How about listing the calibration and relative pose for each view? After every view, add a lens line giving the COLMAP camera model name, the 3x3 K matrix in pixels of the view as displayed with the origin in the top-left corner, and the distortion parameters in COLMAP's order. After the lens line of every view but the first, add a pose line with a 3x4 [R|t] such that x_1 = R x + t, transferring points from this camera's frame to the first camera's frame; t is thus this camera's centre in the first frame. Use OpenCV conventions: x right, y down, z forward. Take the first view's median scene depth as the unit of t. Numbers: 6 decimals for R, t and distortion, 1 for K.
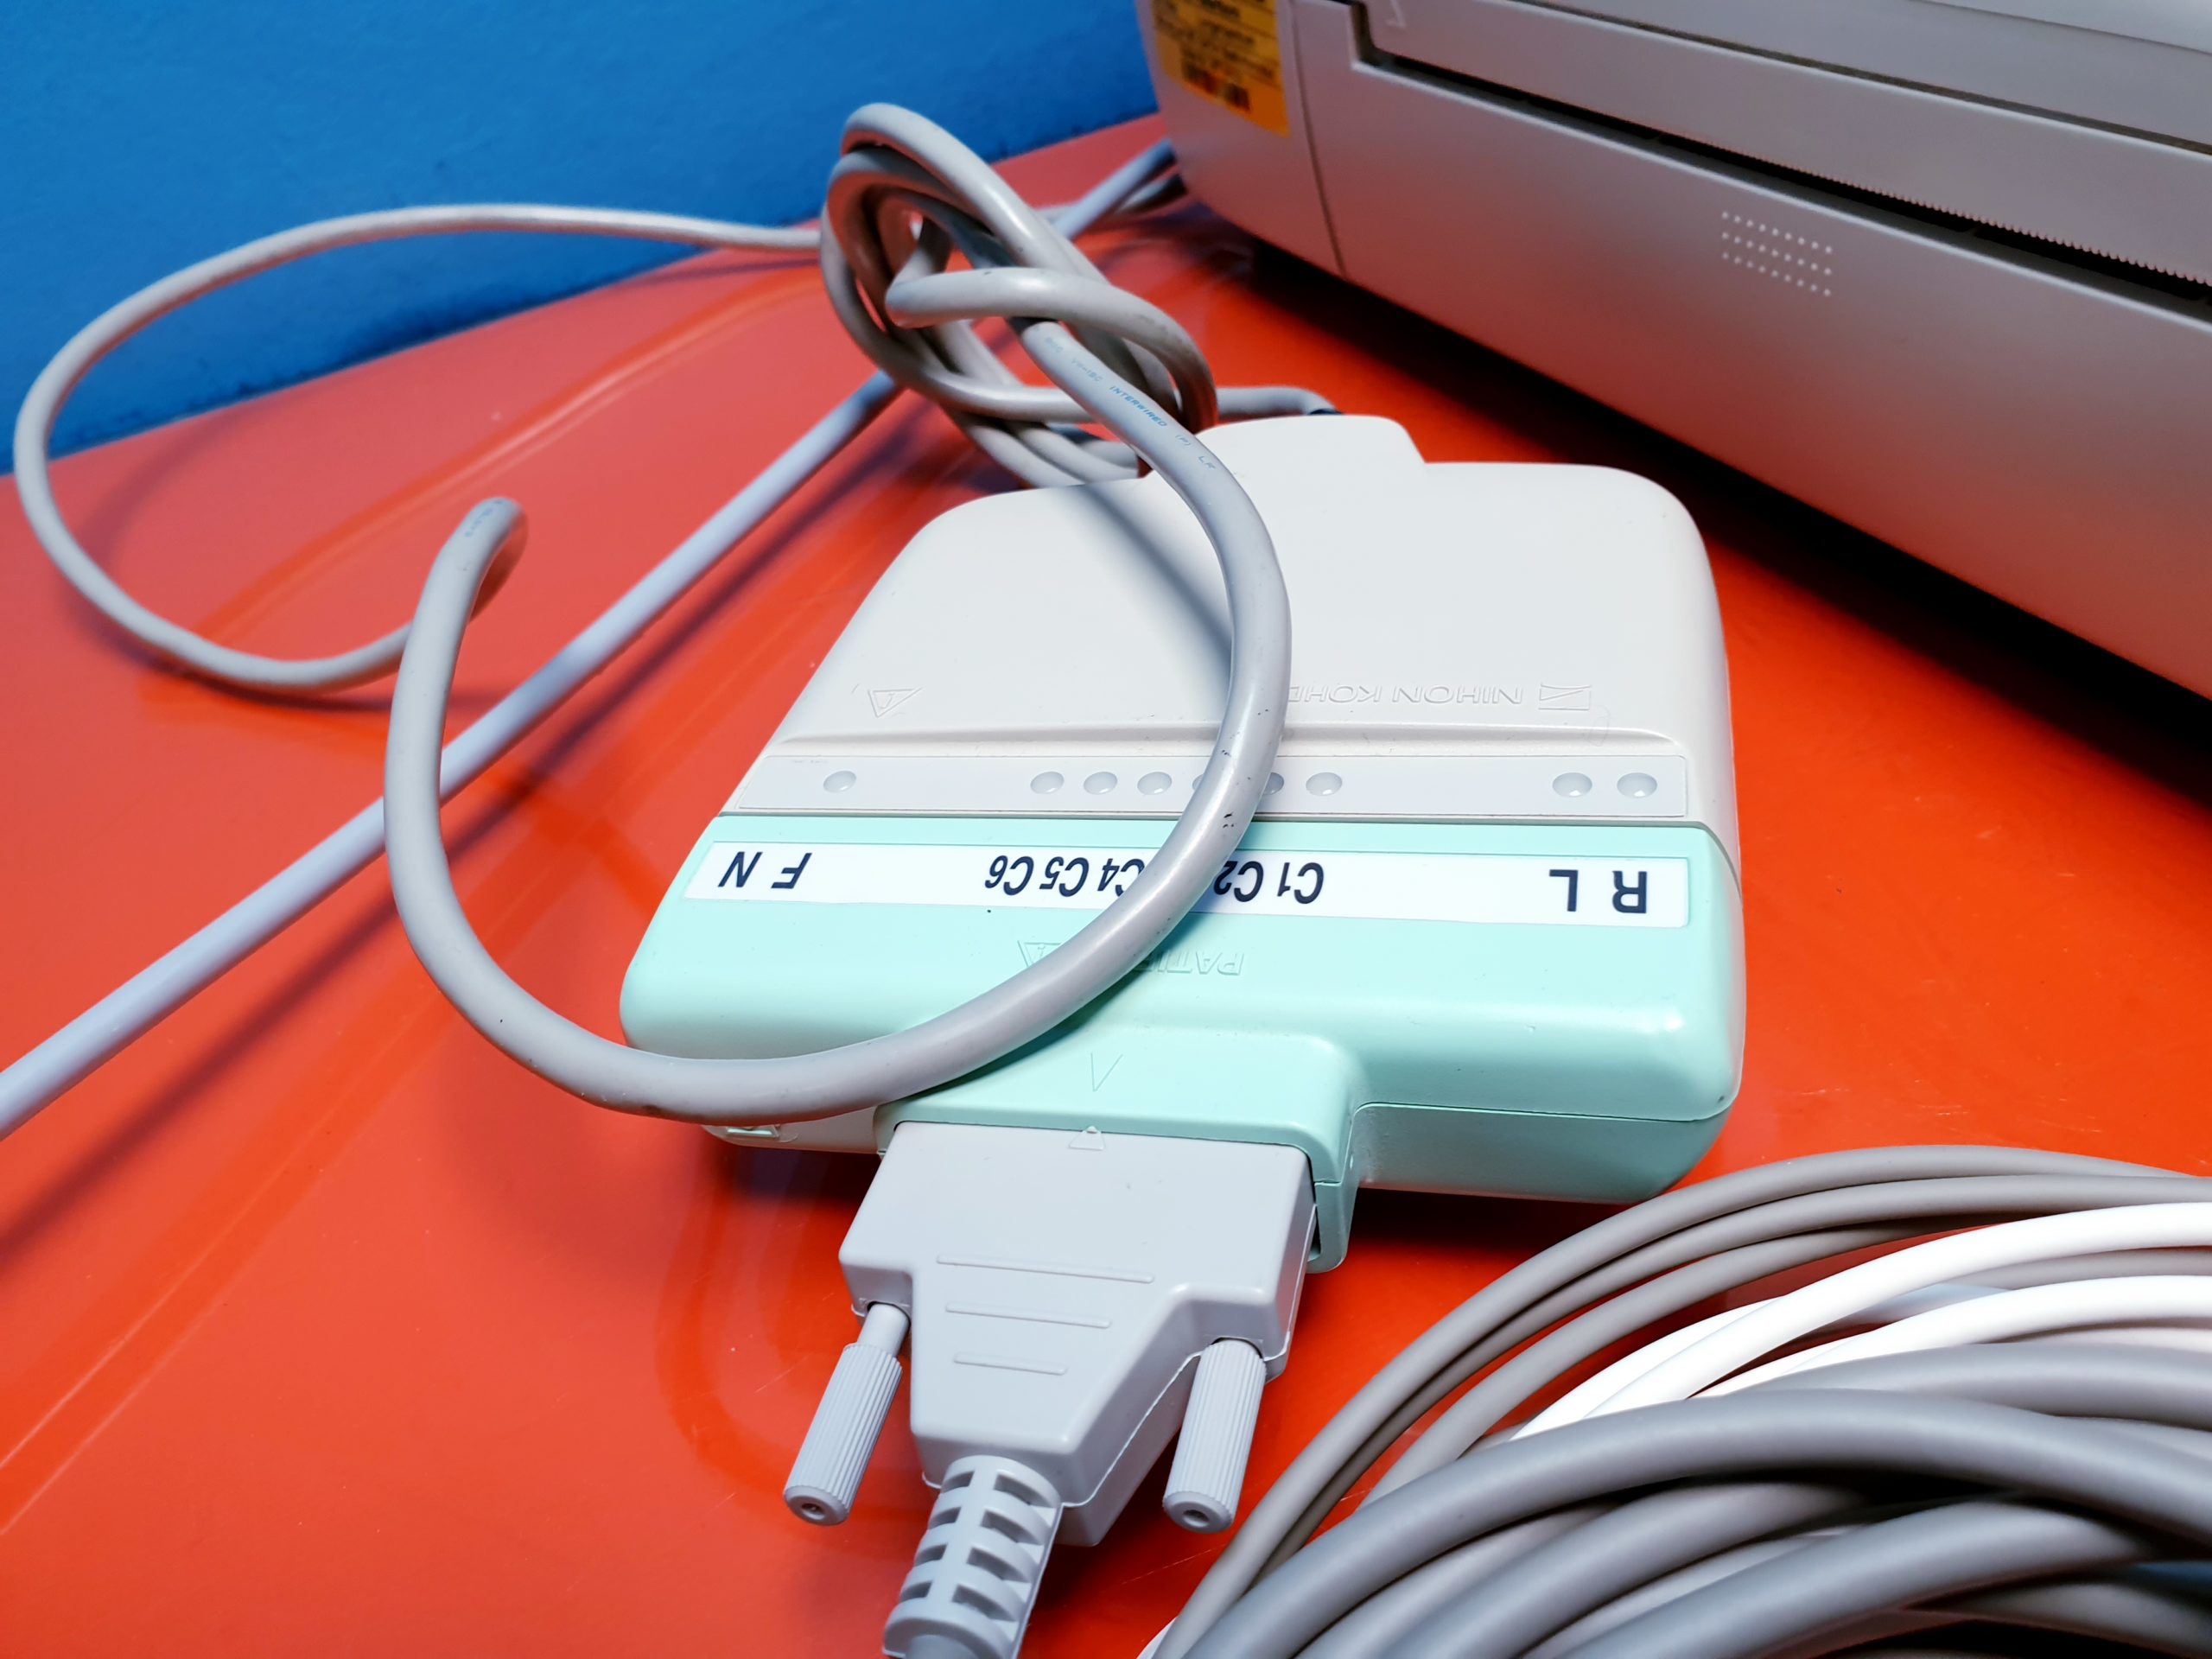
lens RADIAL K [[1740.8, 0, 1094.7], [0, 1740.8, 836.8], [0, 0, 1]] dist [0.004234, 0.002847]
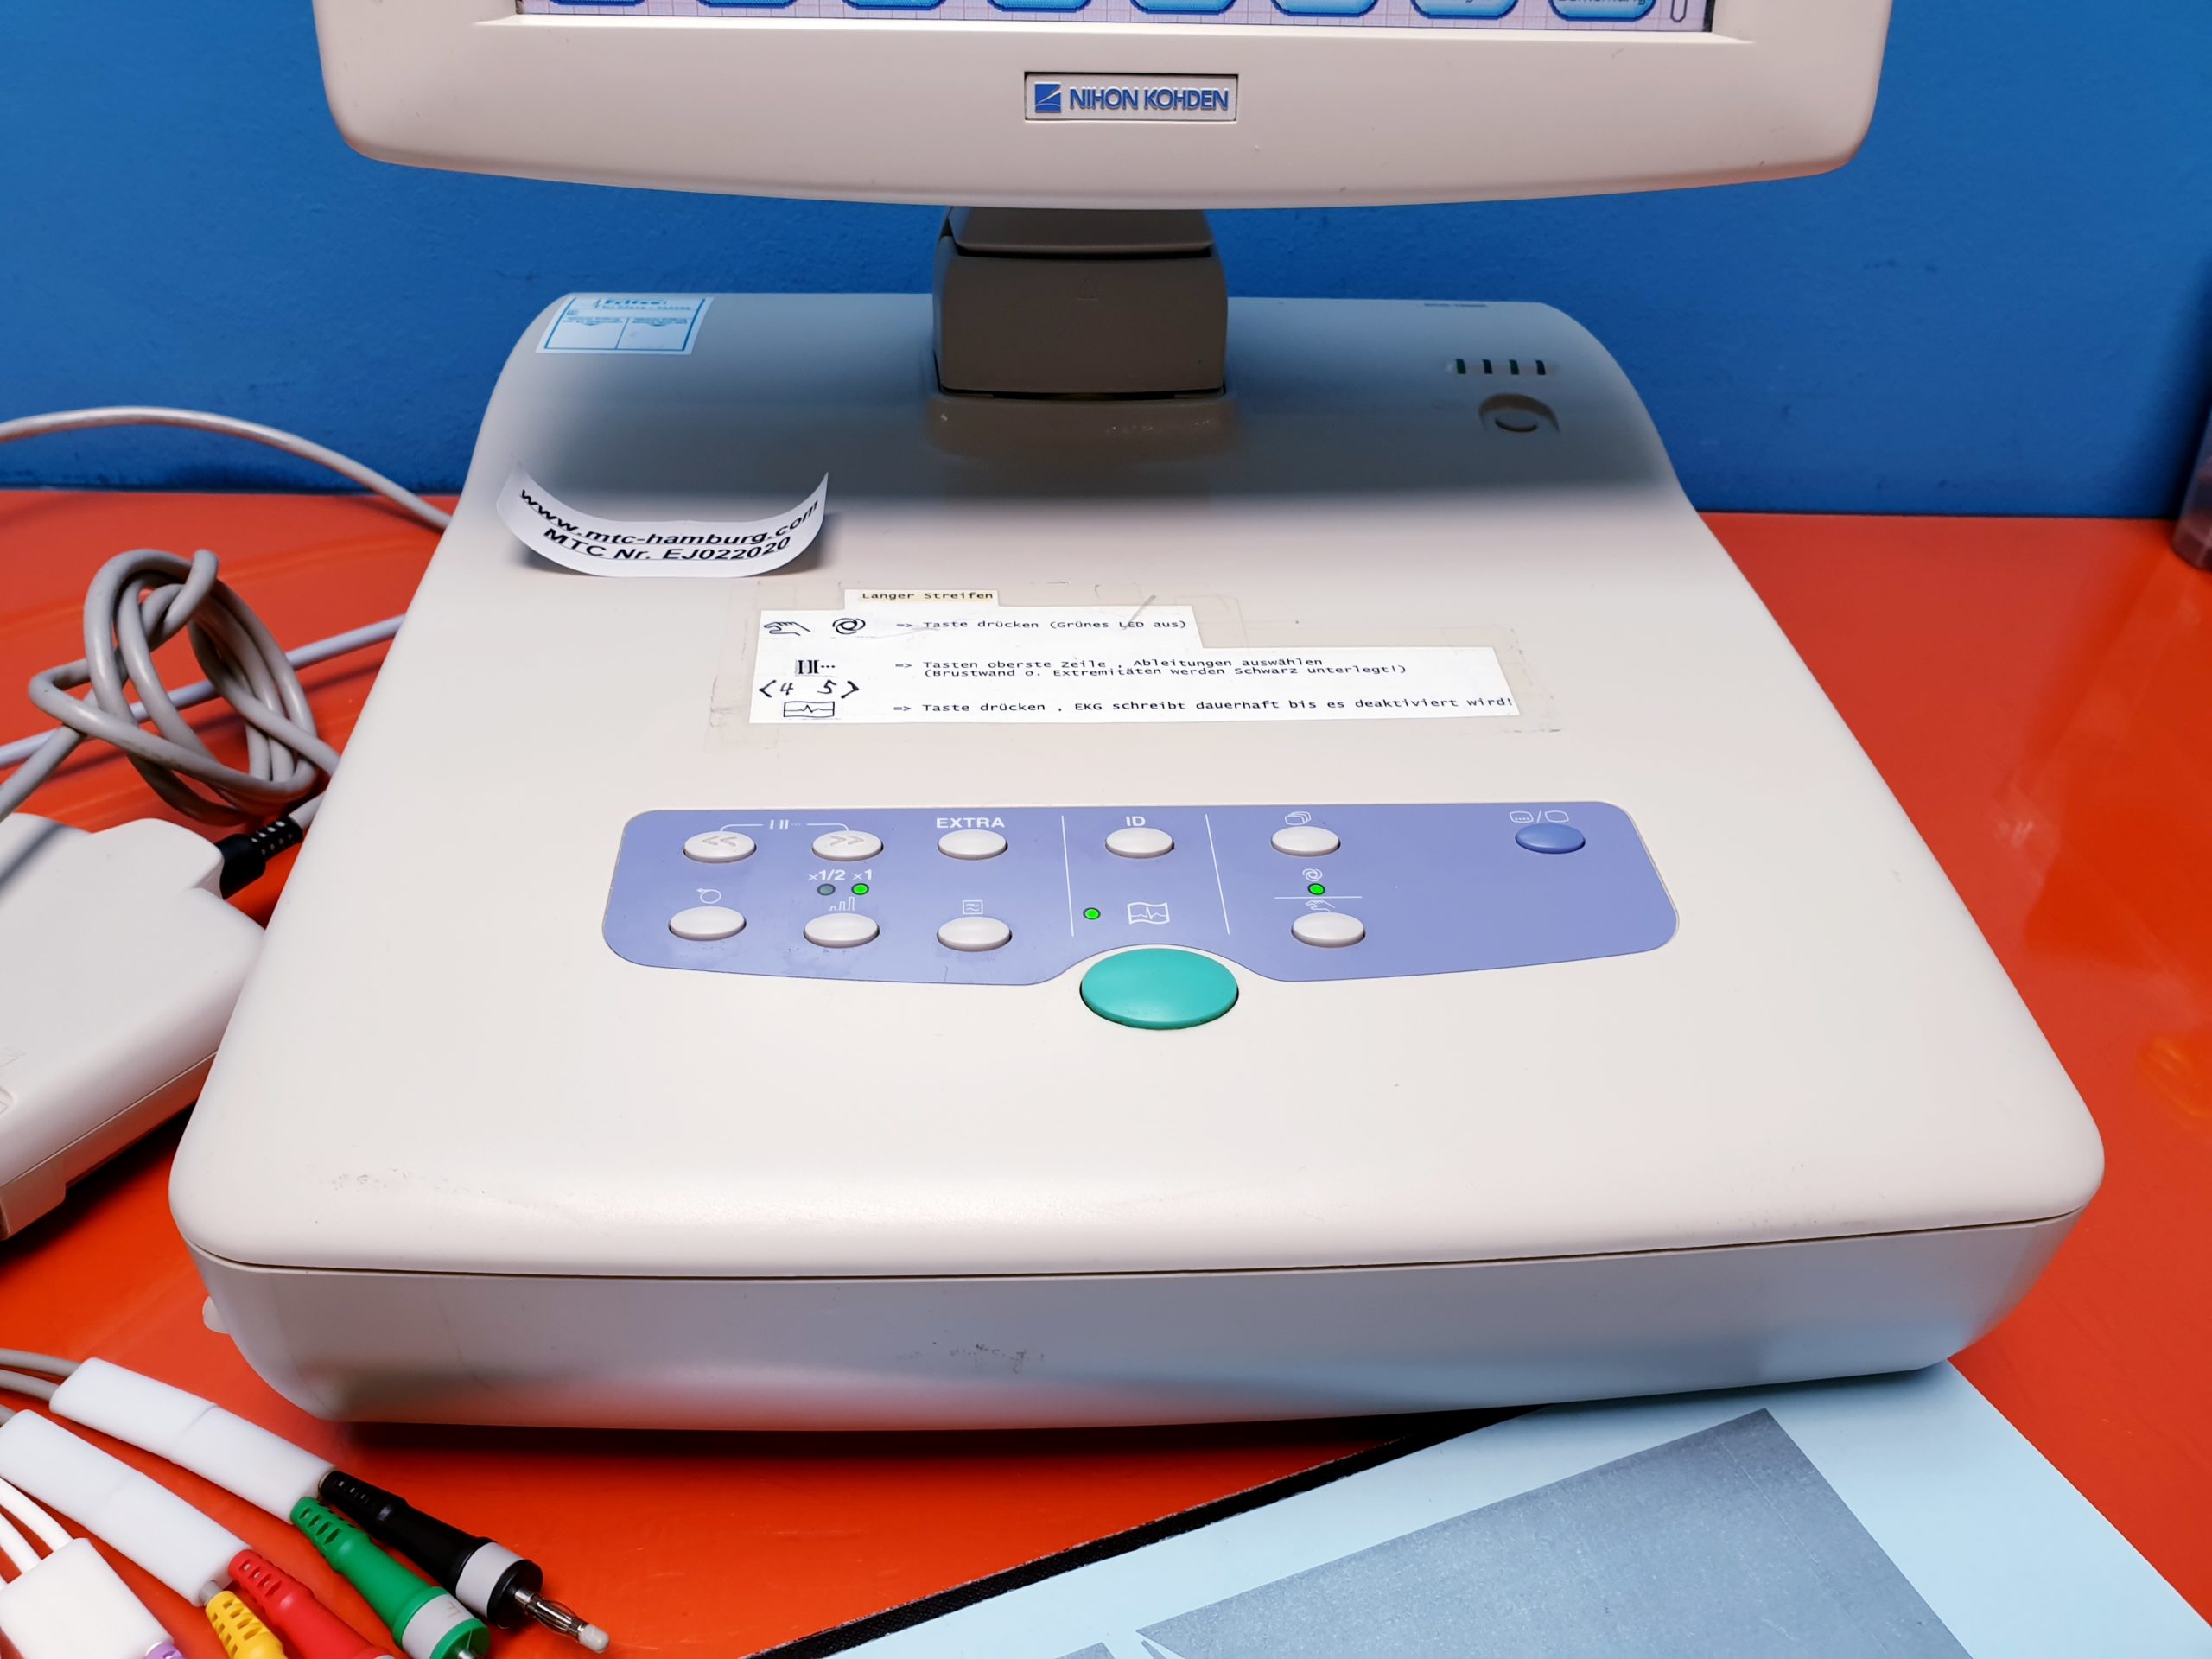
lens RADIAL K [[1746.3, 0, 1068.0], [0, 1746.3, 832.0], [0, 0, 1]] dist [0.052093, -0.108301]
pose [[0.908523, 0.376775, -0.180629, 0.687266], [-0.375599, 0.925829, 0.042014, -0.376299], [0.183061, 0.029674, 0.982654, -0.328621]]
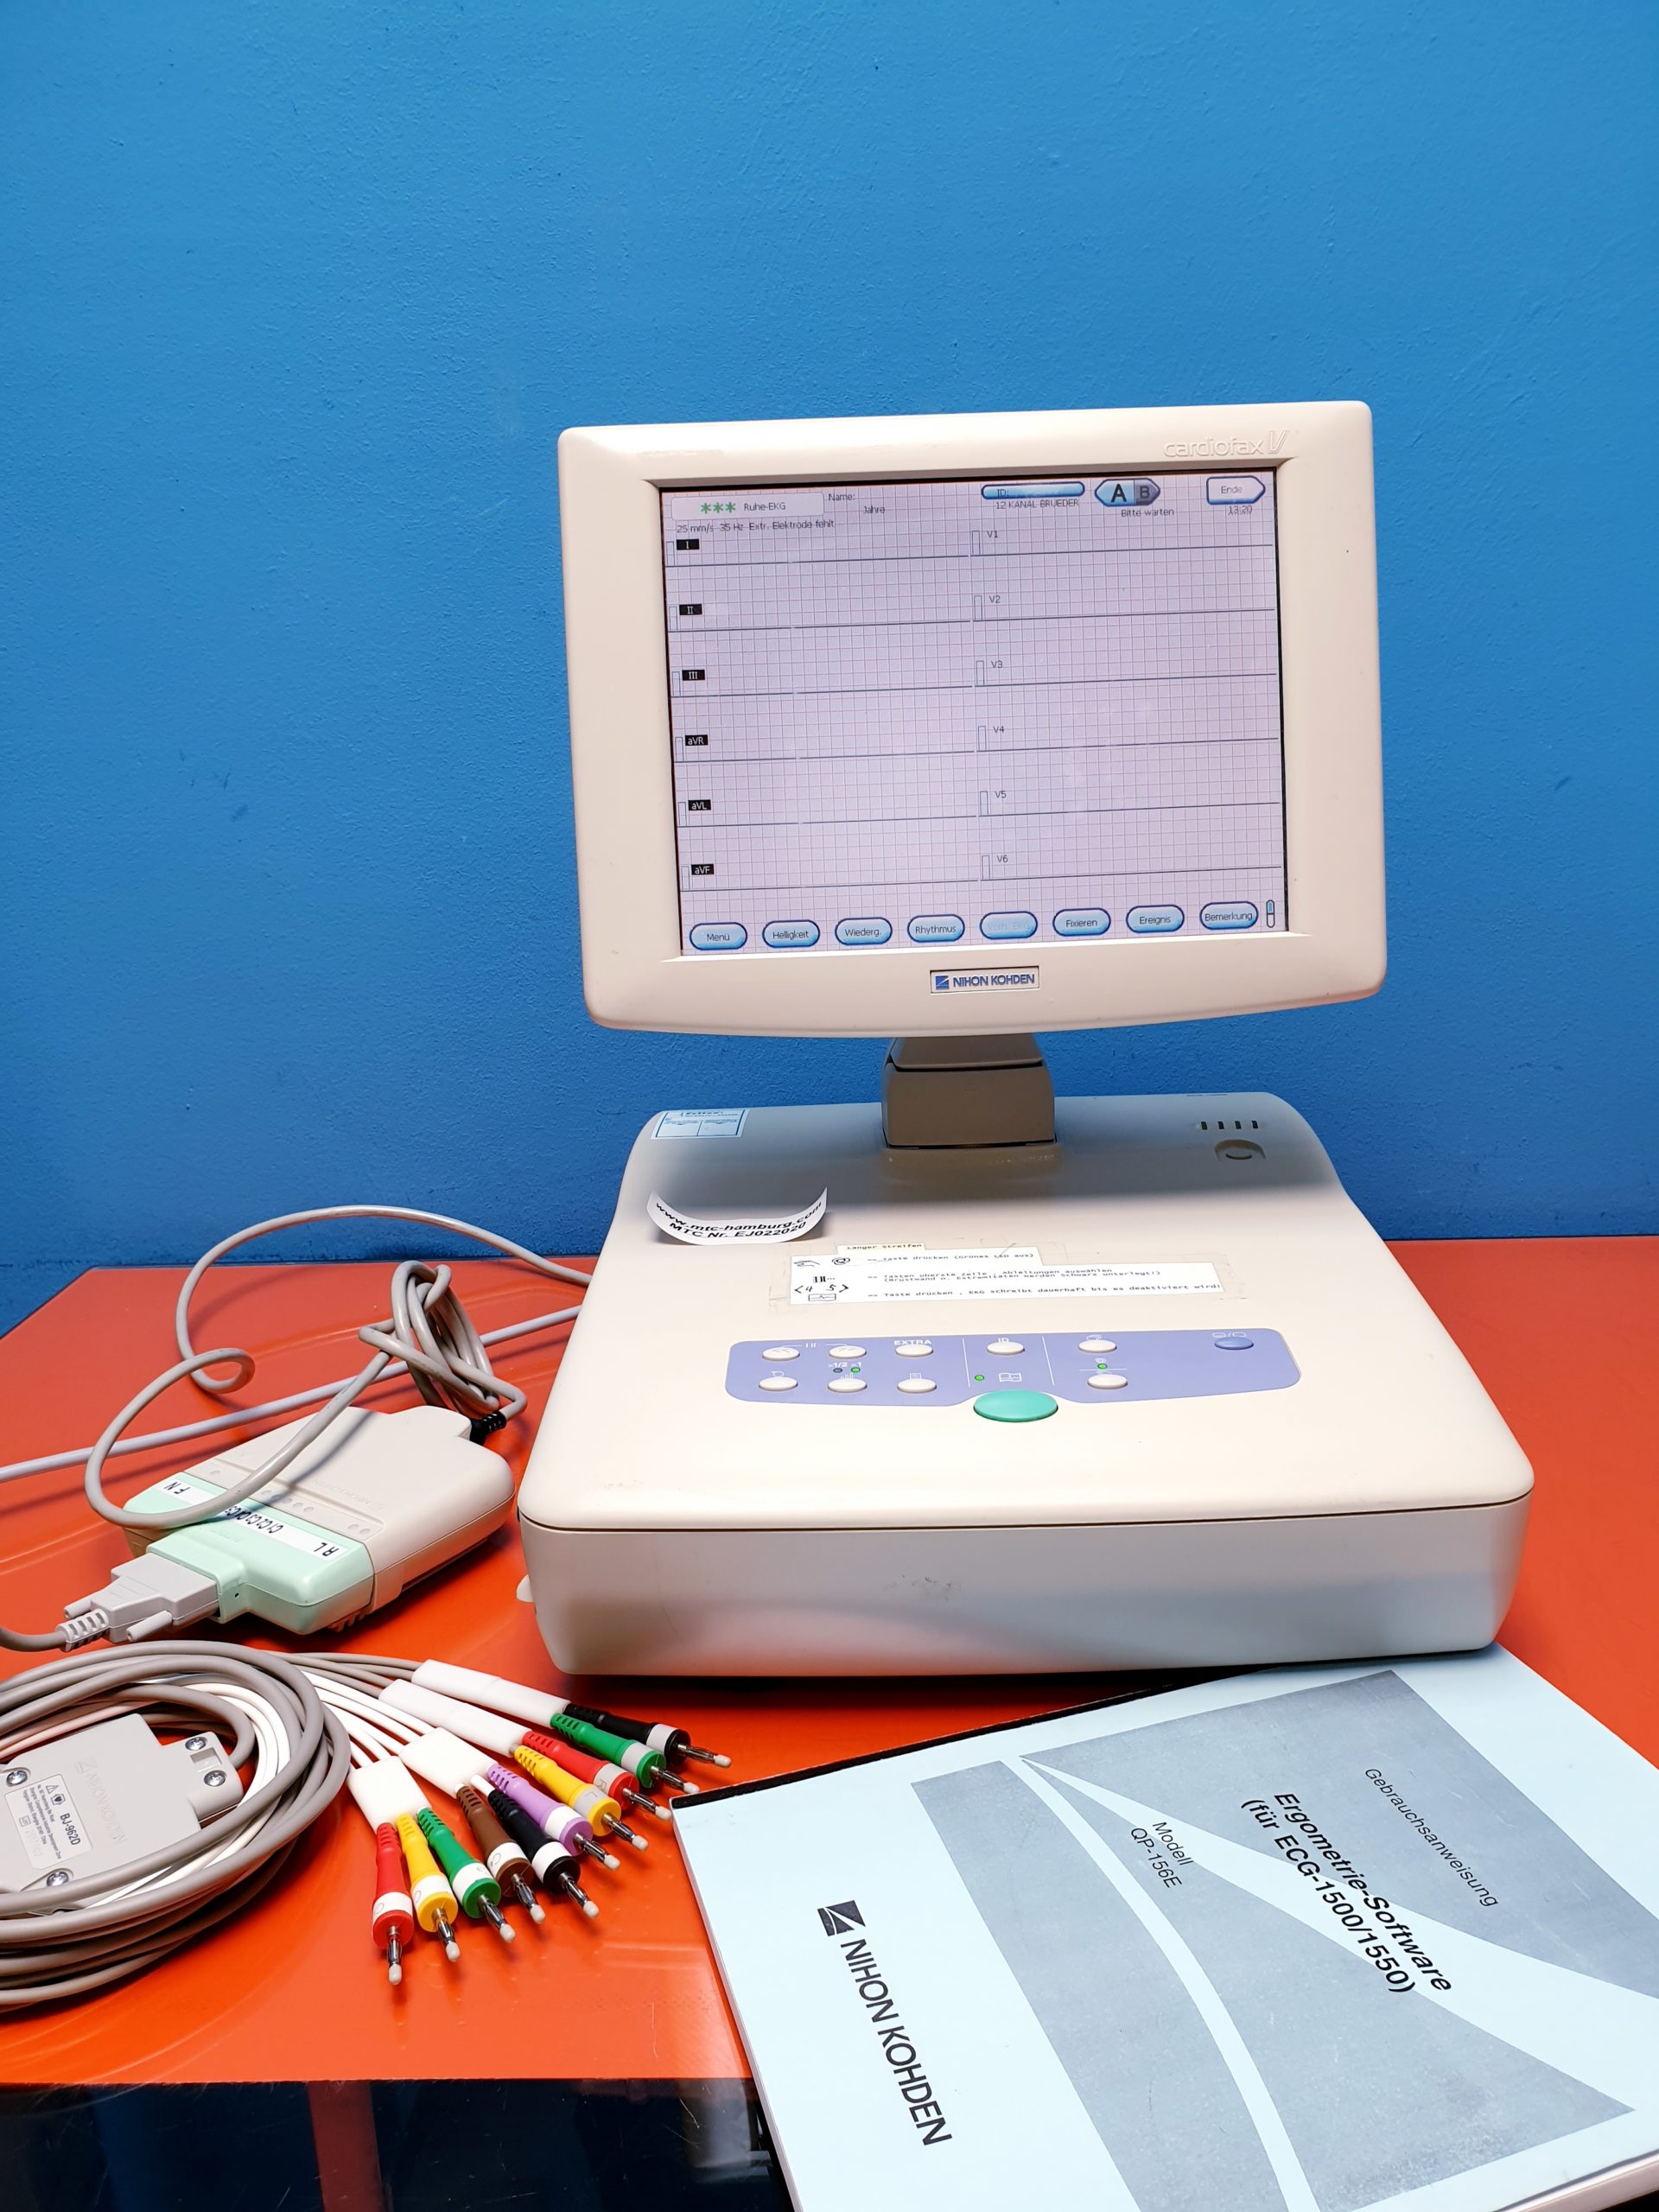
lens RADIAL K [[1740.7, 0, 848.8], [0, 1740.7, 1137.7], [0, 0, 1]] dist [0.003176, 0.004537]
pose [[0.895926, 0.260102, -0.360089, 0.933995], [-0.354226, 0.907480, -0.225839, -0.138013], [0.268033, 0.329888, 0.905170, -0.947921]]
